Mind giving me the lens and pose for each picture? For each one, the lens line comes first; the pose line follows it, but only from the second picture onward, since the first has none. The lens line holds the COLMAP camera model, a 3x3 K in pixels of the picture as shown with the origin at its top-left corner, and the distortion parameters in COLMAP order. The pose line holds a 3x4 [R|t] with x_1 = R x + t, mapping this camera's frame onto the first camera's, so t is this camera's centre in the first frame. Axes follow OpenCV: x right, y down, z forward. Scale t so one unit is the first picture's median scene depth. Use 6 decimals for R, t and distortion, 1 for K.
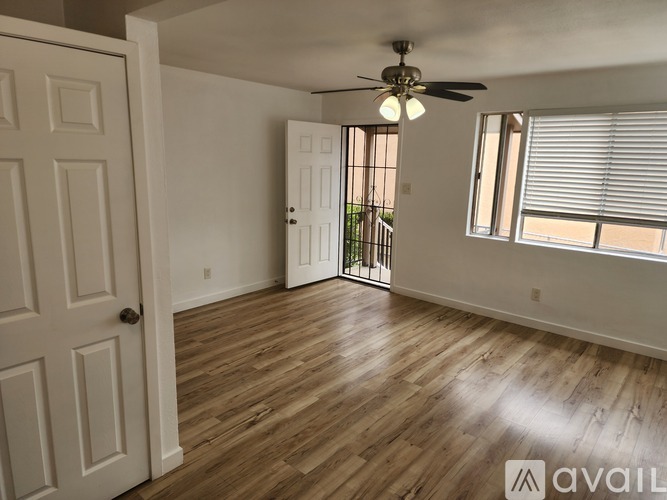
lens RADIAL K [[449.5, 0, 333.5], [0, 449.5, 250.0], [0, 0, 1]] dist [0.094706, -0.076294]
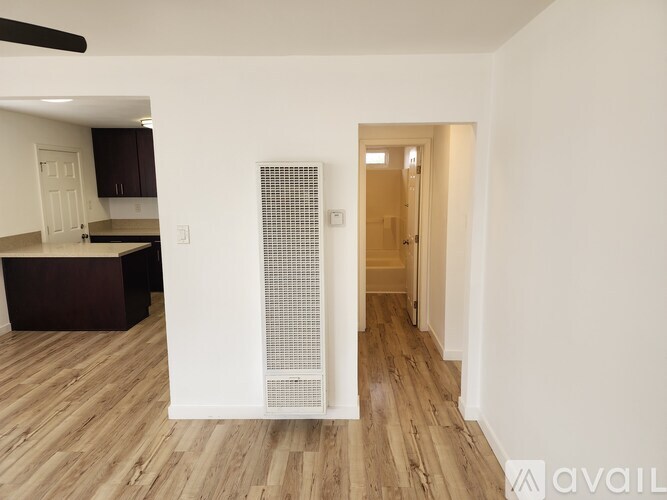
lens RADIAL K [[442.2, 0, 322.7], [0, 442.2, 243.1], [0, 0, 1]] dist [0.073774, -0.073674]
pose [[-0.783729, 0.065556, -0.617633, 0.073369], [-0.137929, 0.951214, 0.275983, -0.375969], [0.605594, 0.301486, -0.736453, 1.848273]]
